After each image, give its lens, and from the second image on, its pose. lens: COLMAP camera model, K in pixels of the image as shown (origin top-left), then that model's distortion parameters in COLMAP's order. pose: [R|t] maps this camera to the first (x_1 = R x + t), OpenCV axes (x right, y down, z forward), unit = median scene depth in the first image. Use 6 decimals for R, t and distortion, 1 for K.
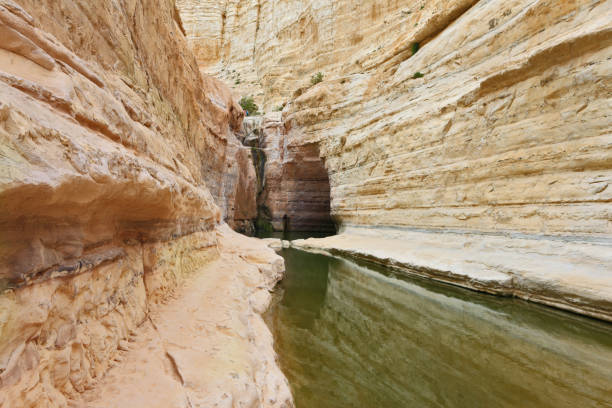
lens RADIAL K [[473.0, 0, 306.0], [0, 473.0, 204.0], [0, 0, 1]] dist [-0.072662, 0.001649]
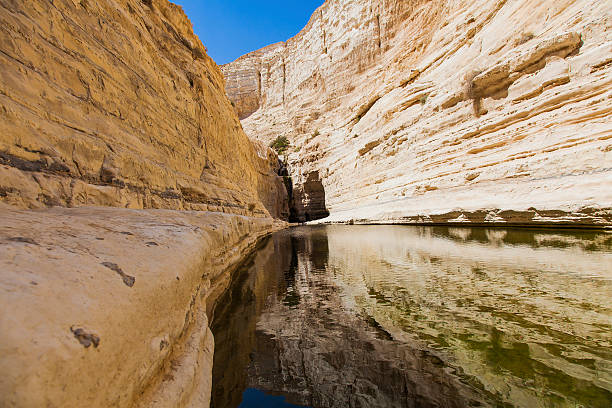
lens RADIAL K [[399.5, 0, 307.3], [0, 399.5, 216.2], [0, 0, 1]] dist [-0.052033, 0.000640]
pose [[0.990324, -0.101421, -0.094720, 0.101157], [0.103230, 0.994553, 0.014386, 0.016550], [0.092745, -0.024025, 0.995400, -0.486017]]
